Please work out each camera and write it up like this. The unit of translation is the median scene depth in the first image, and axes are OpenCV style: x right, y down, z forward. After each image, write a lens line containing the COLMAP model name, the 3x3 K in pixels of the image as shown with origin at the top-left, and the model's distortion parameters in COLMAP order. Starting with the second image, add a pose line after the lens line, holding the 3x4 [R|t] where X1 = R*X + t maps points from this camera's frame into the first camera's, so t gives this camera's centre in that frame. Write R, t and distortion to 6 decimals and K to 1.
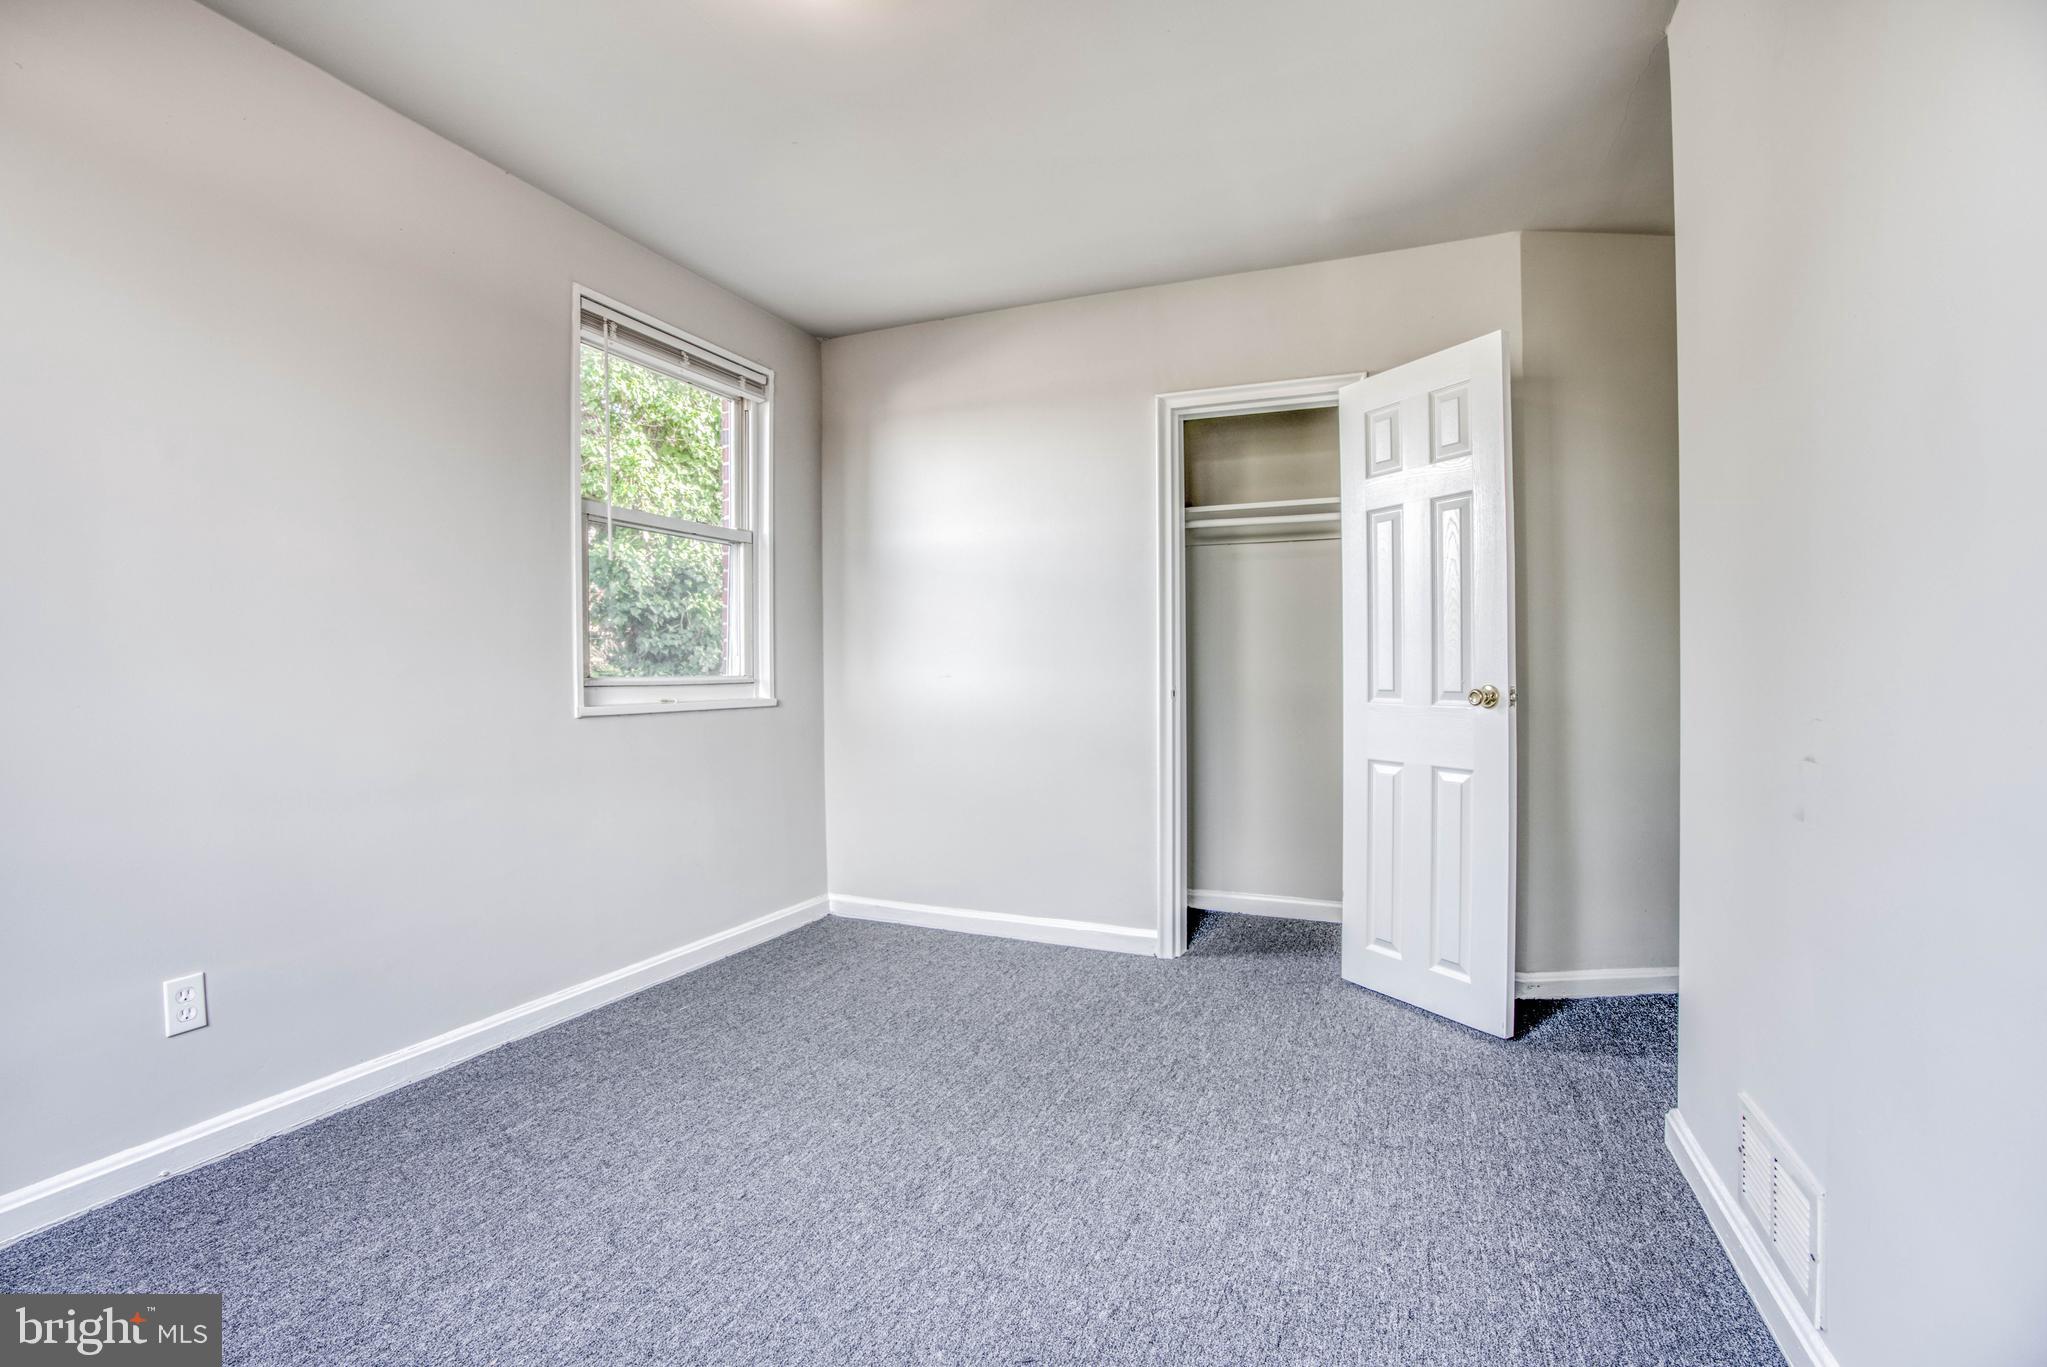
lens RADIAL K [[933.3, 0, 1010.4], [0, 933.3, 678.4], [0, 0, 1]] dist [-0.059786, 0.020062]
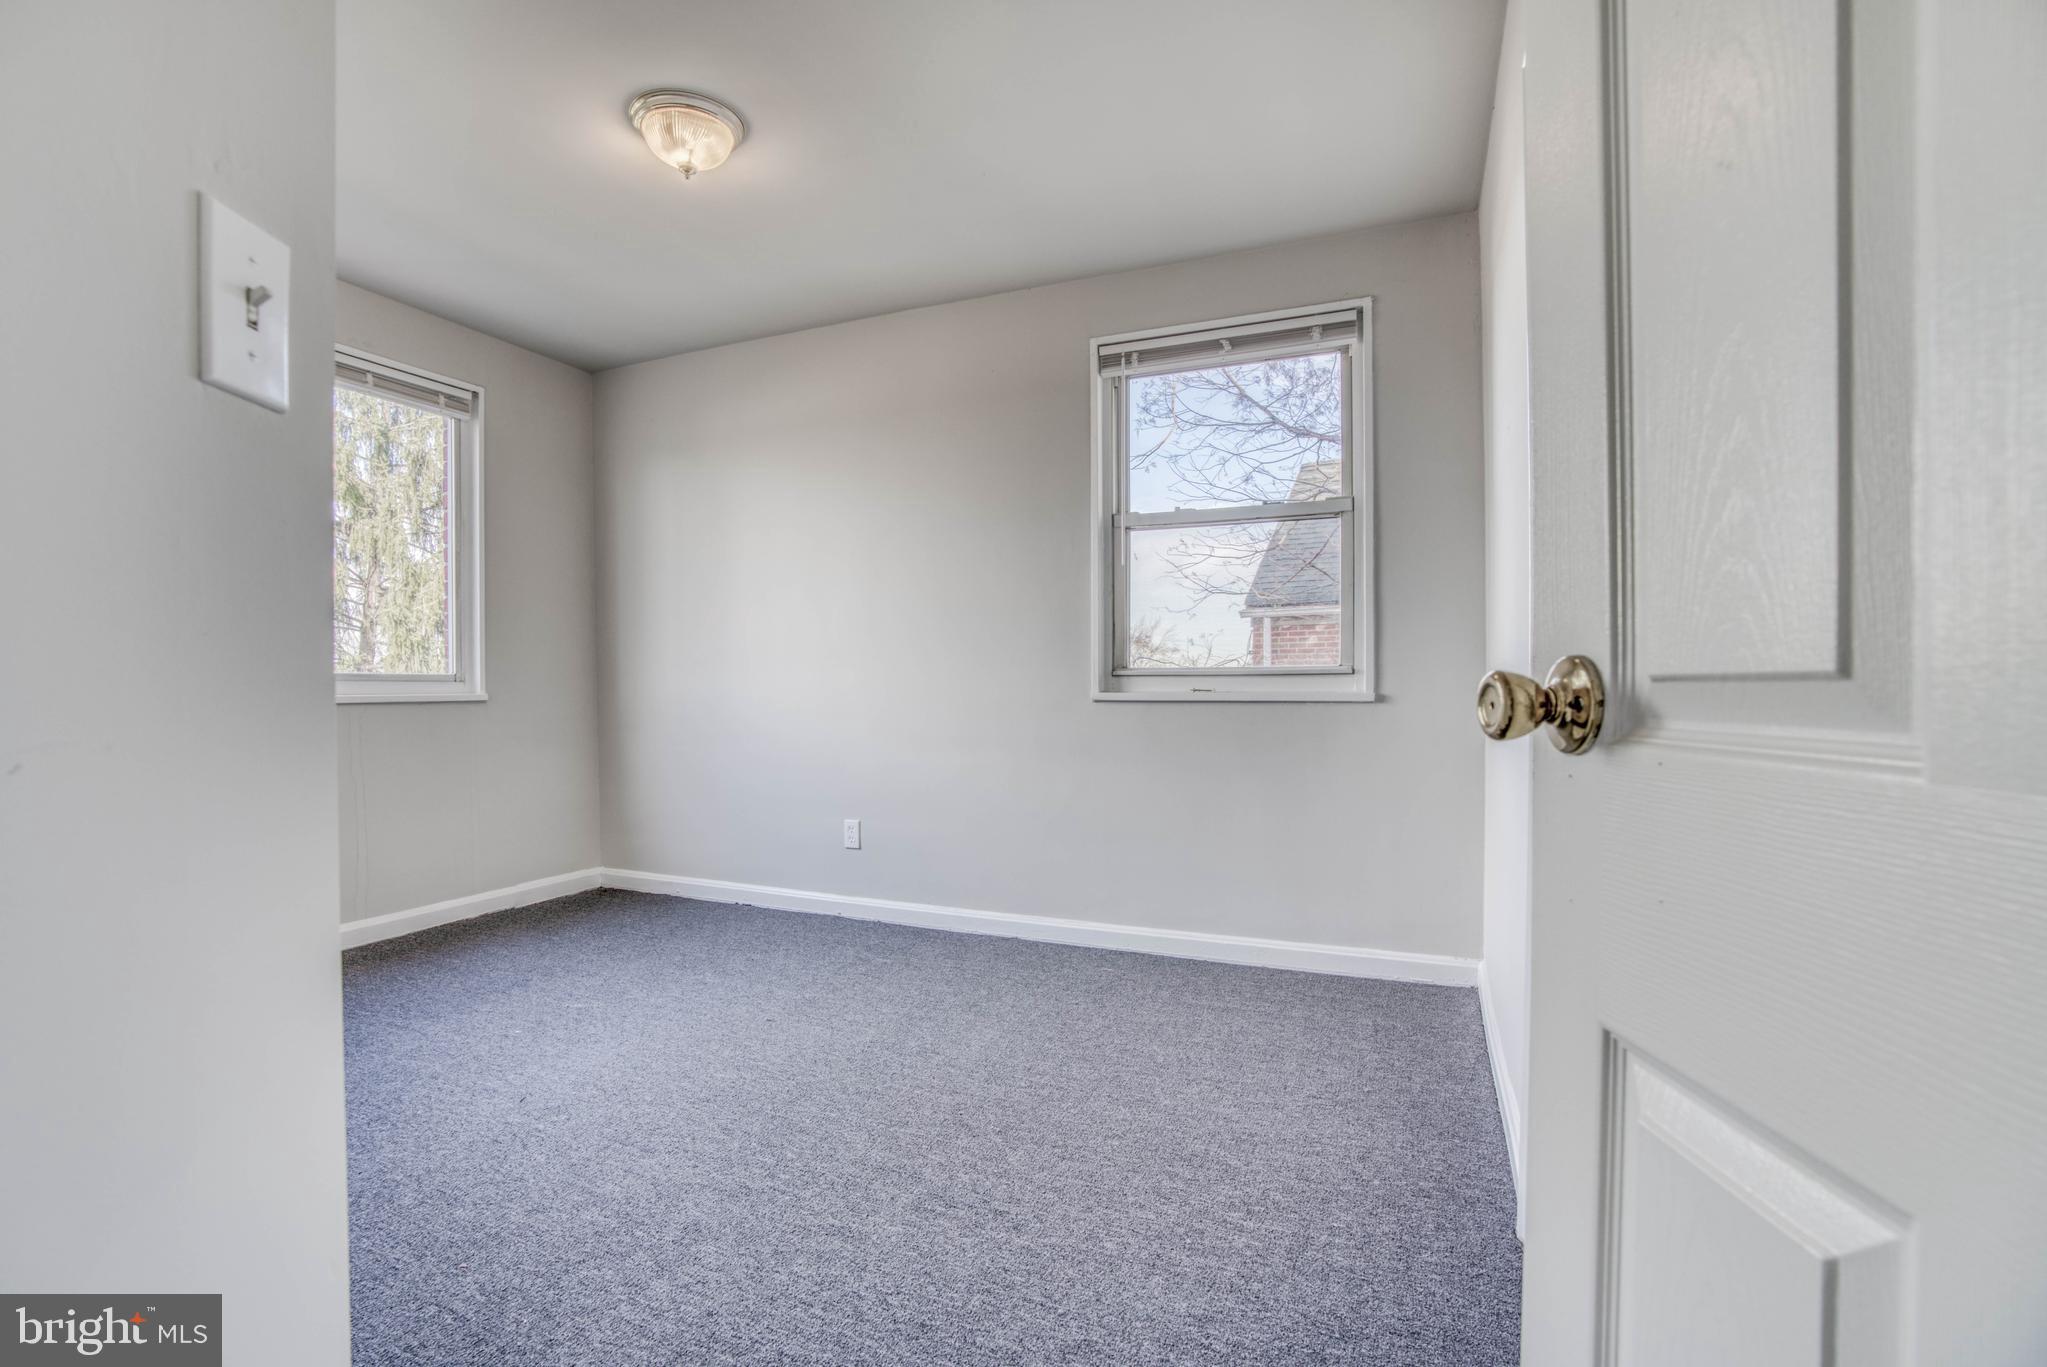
lens RADIAL K [[933.3, 0, 999.7], [0, 933.3, 704.5], [0, 0, 1]] dist [-0.059786, 0.020062]
pose [[0.003631, 0.017296, -0.999844, 0.735031], [-0.008419, 0.999816, 0.017265, 0.027033], [0.999958, 0.008355, 0.003776, 0.865231]]
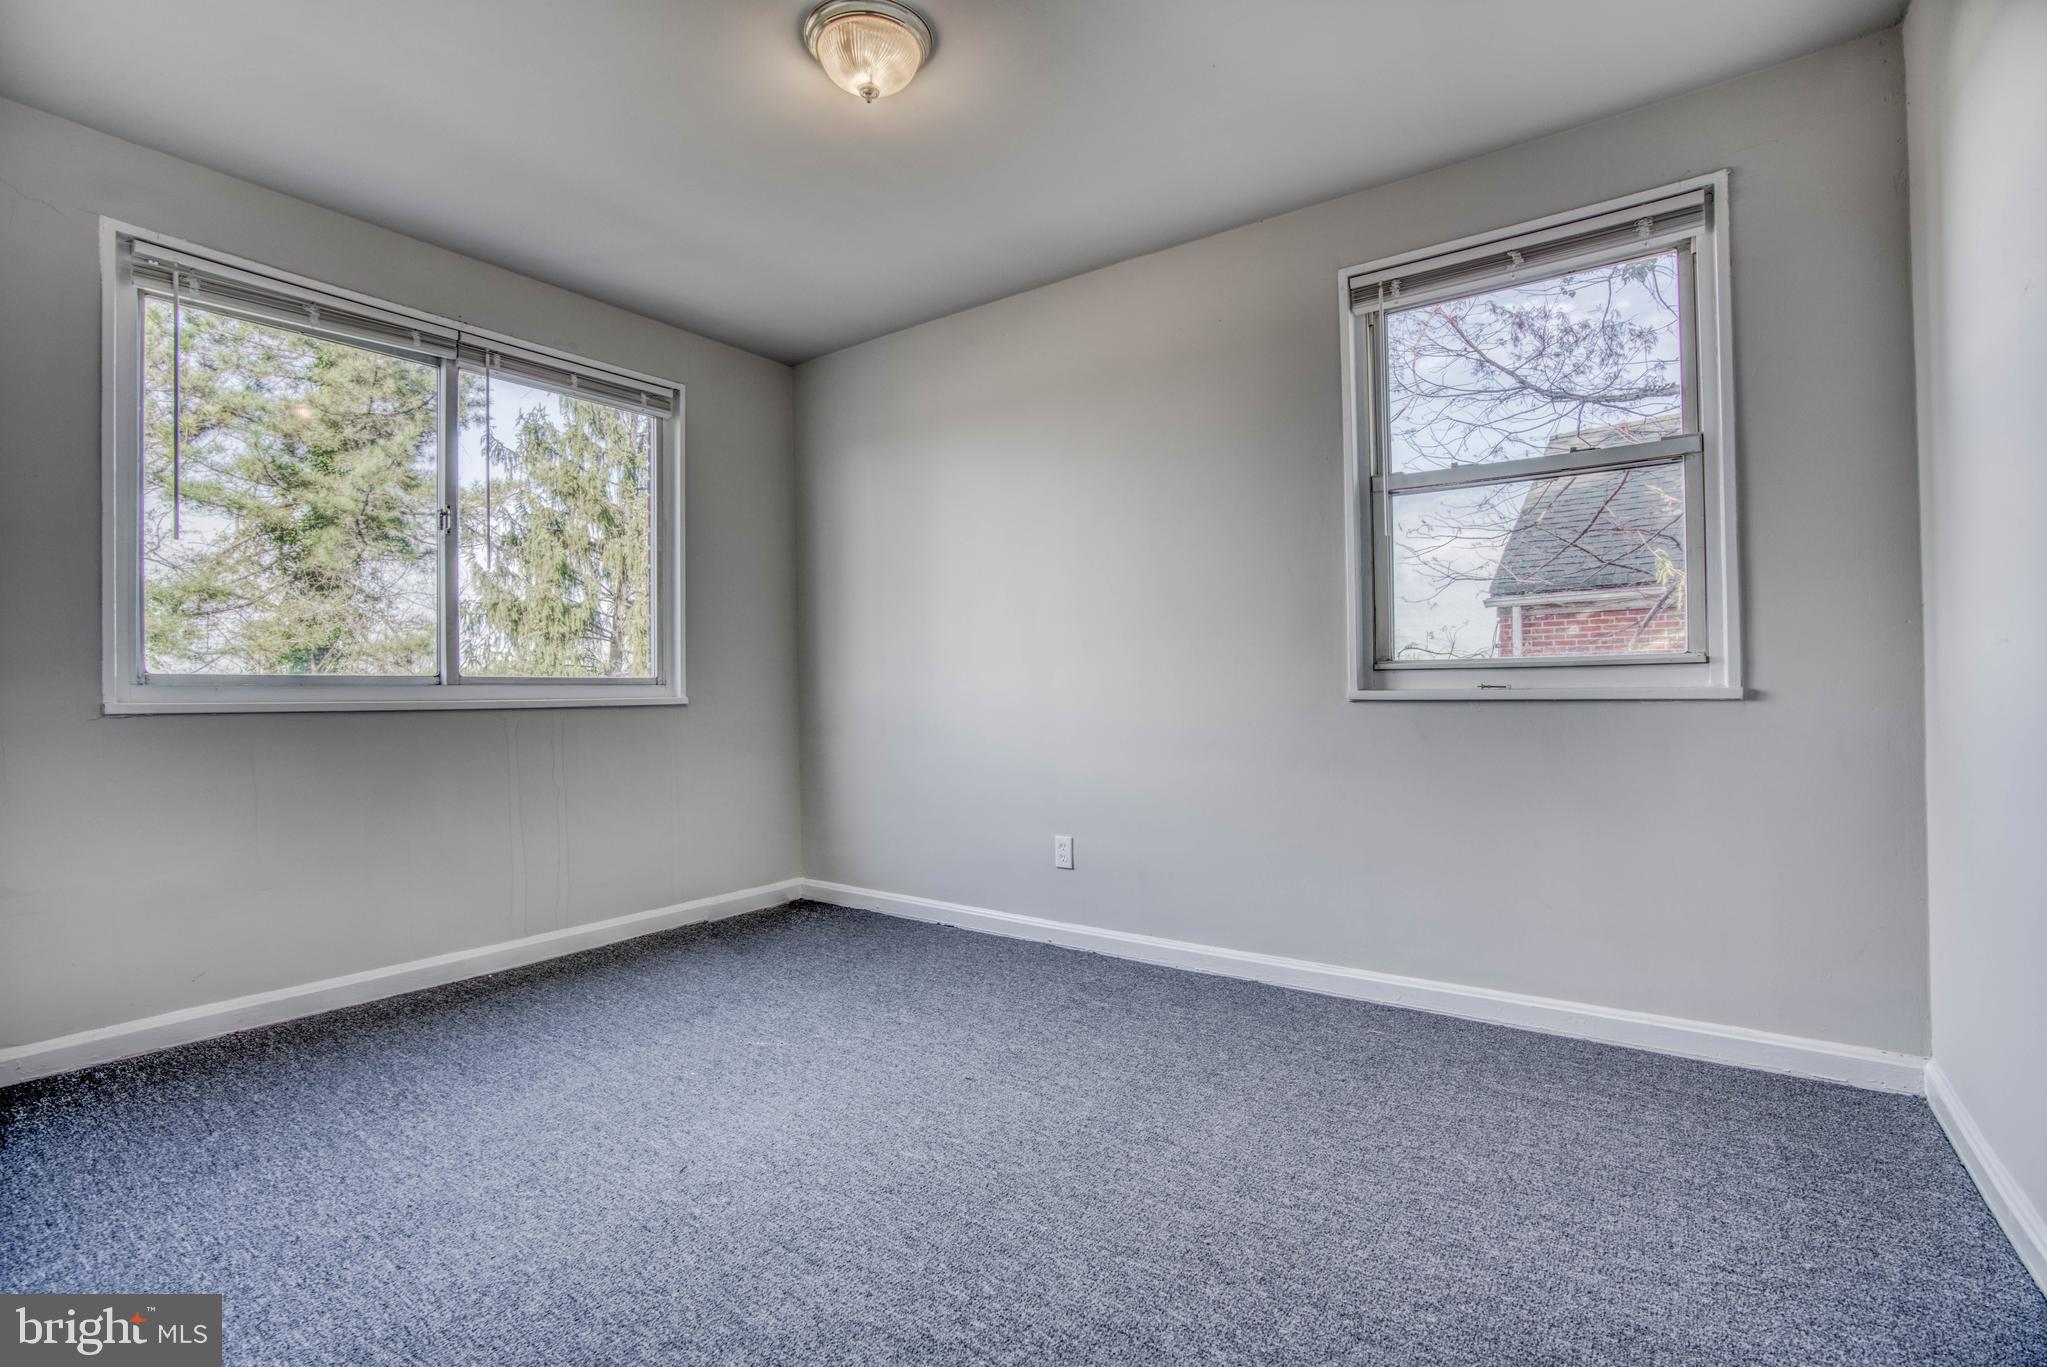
lens RADIAL K [[933.3, 0, 1003.2], [0, 933.3, 683.6], [0, 0, 1]] dist [-0.059786, 0.020062]
pose [[-0.212740, -0.005398, -0.977094, 0.580916], [0.000385, 0.999984, -0.005609, 0.029019], [0.977109, -0.001570, -0.212735, 0.837902]]
